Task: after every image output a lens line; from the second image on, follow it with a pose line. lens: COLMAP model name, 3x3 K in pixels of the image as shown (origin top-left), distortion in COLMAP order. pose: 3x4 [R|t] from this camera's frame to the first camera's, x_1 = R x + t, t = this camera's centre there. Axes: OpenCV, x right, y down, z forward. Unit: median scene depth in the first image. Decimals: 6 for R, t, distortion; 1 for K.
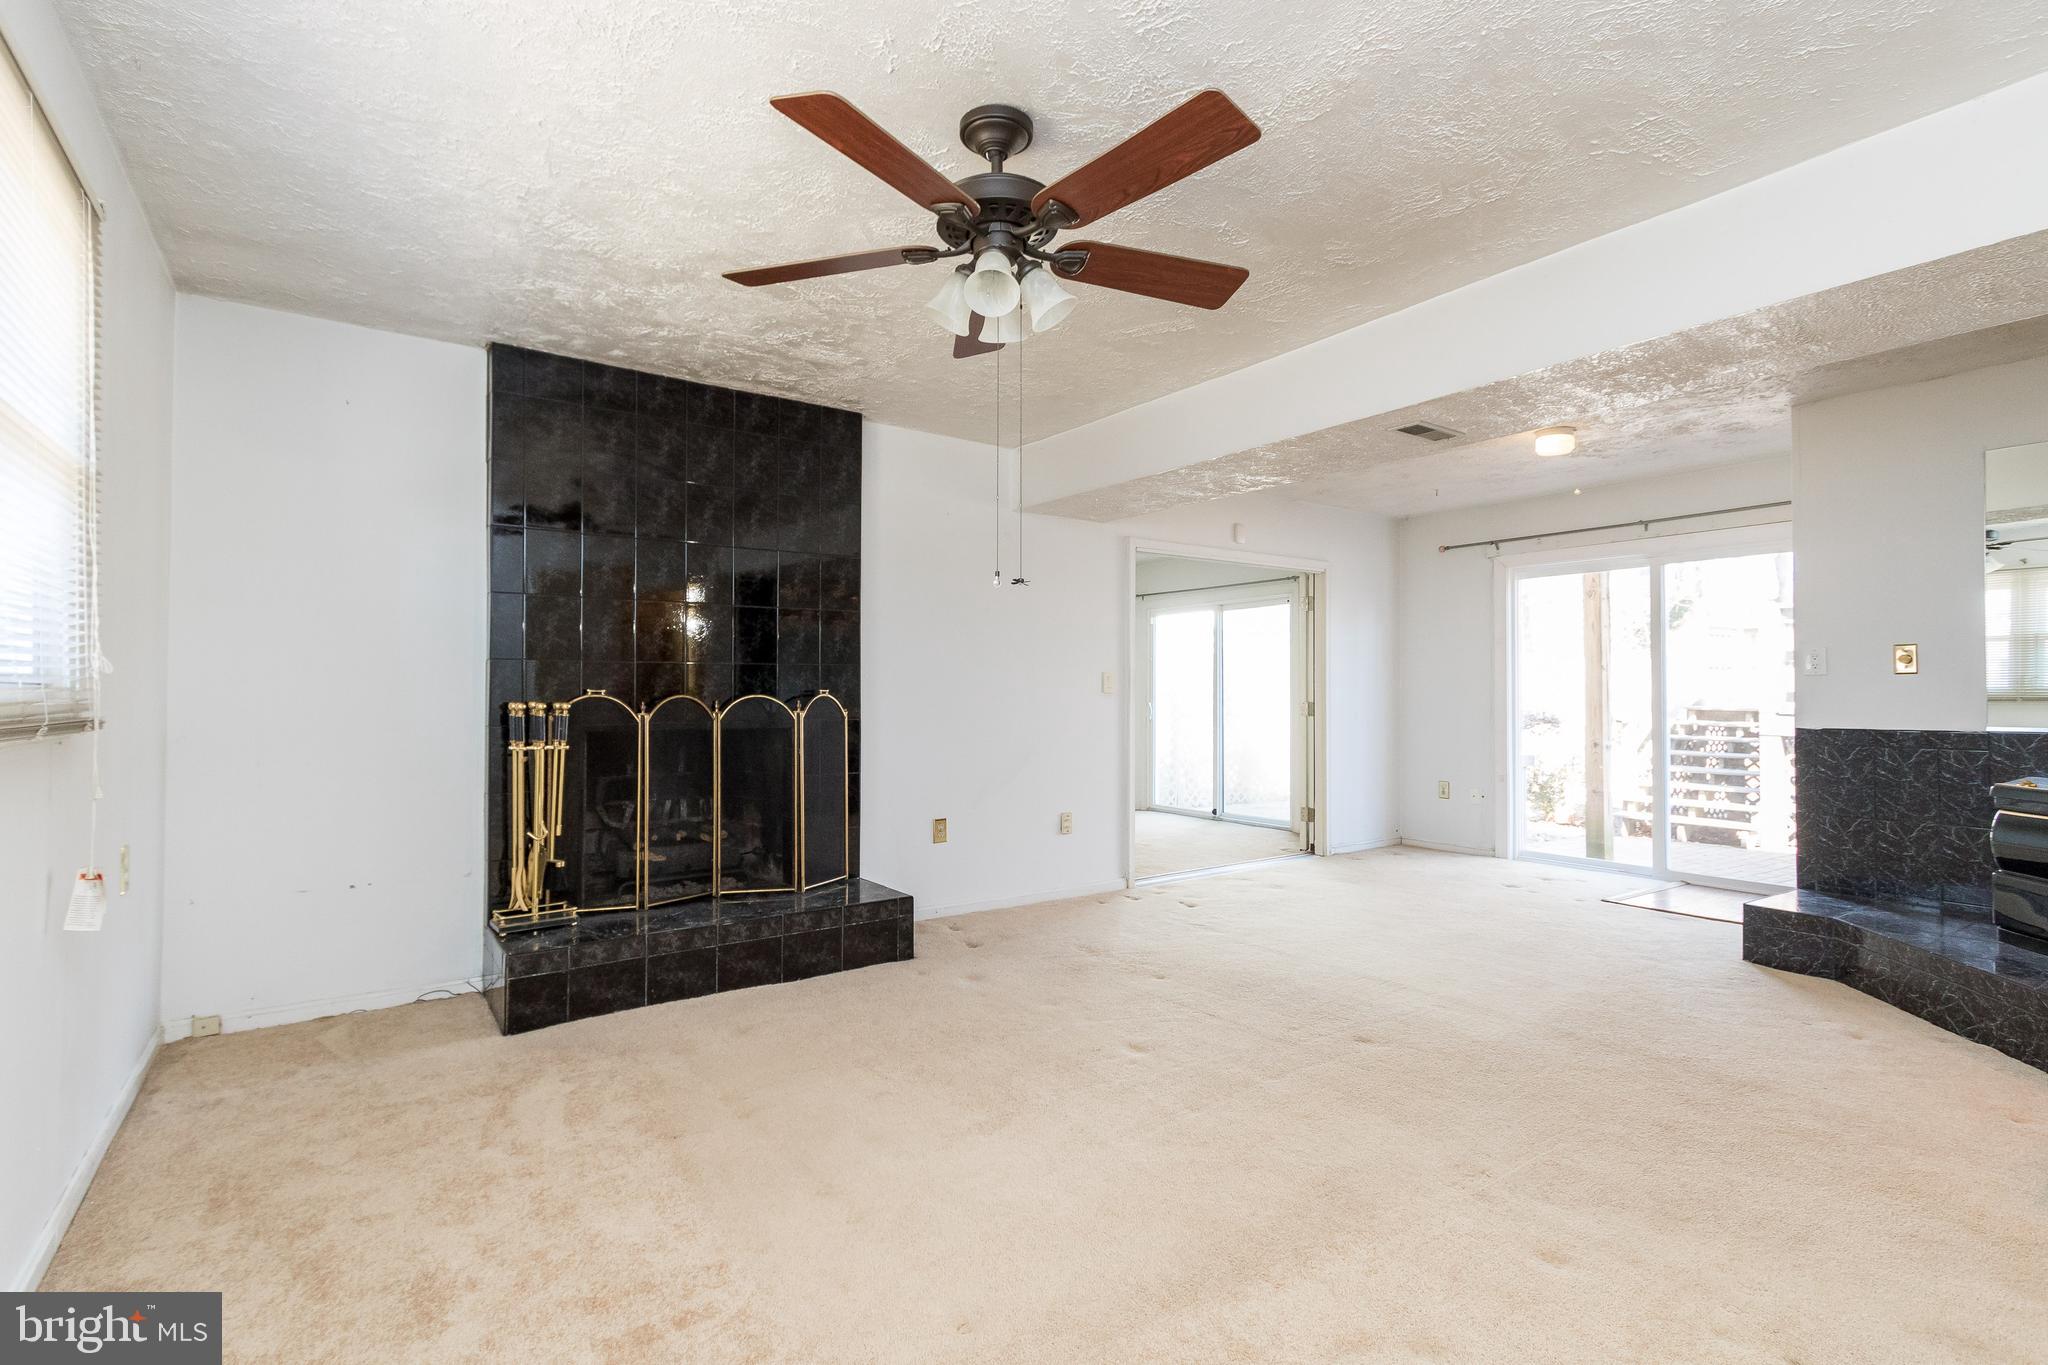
lens RADIAL K [[946.4, 0, 1034.3], [0, 946.4, 679.1], [0, 0, 1]] dist [0.014768, -0.000556]
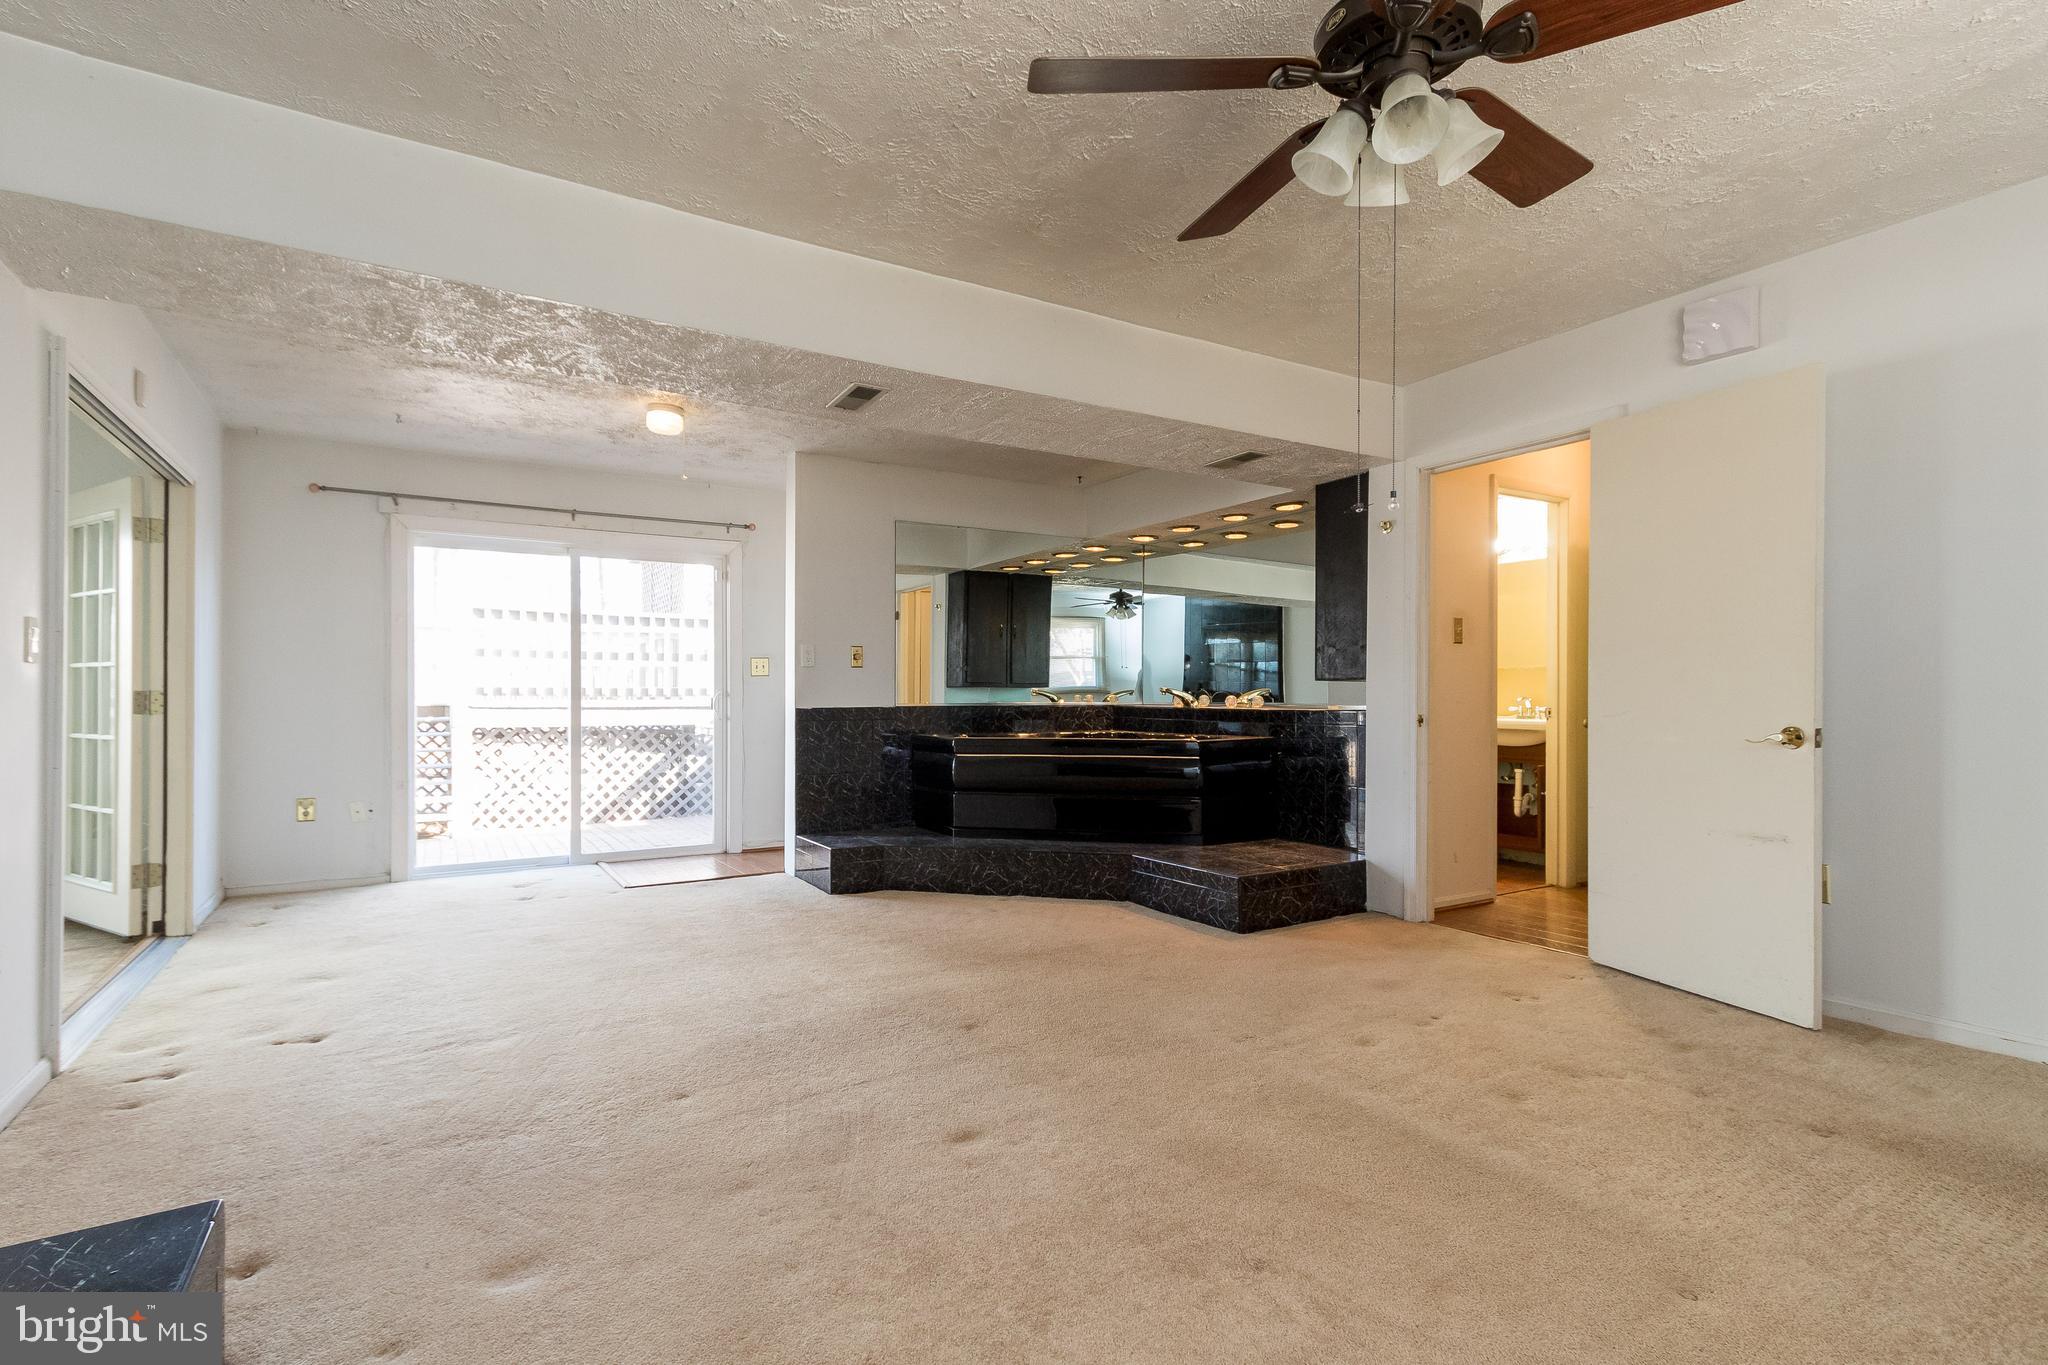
lens RADIAL K [[946.4, 0, 1028.5], [0, 946.4, 691.9], [0, 0, 1]] dist [0.014768, -0.000556]
pose [[0.087063, -0.002299, 0.996200, -0.326780], [-0.014050, 0.999895, 0.003535, 0.015751], [-0.996104, -0.014305, 0.087021, 0.452721]]
